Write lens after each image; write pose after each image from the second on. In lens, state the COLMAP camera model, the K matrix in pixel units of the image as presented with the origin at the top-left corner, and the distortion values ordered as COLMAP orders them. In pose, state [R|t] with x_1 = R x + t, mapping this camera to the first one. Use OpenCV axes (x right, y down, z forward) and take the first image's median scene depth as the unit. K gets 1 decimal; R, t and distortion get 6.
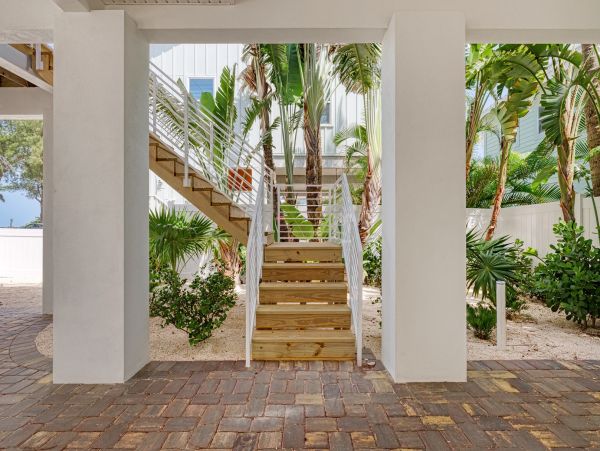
lens RADIAL K [[289.9, 0, 284.2], [0, 289.9, 224.6], [0, 0, 1]] dist [-0.003586, 0.000604]
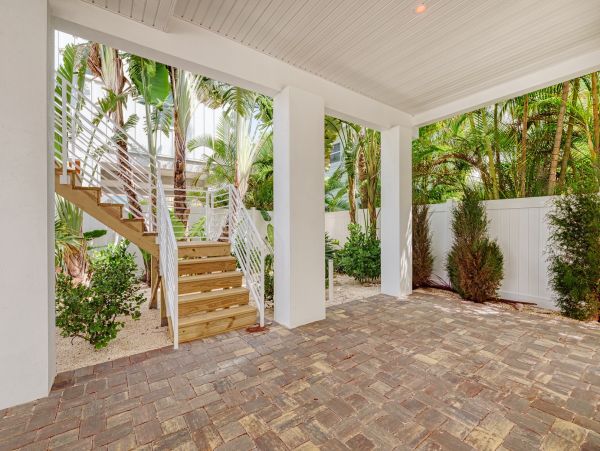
lens RADIAL K [[268.1, 0, 294.9], [0, 268.1, 226.6], [0, 0, 1]] dist [-0.001884, -0.000177]
pose [[0.816268, -0.006278, 0.577639, -0.321815], [0.003386, 0.999976, 0.006084, -0.001460], [-0.577663, -0.003011, 0.816270, -0.131512]]
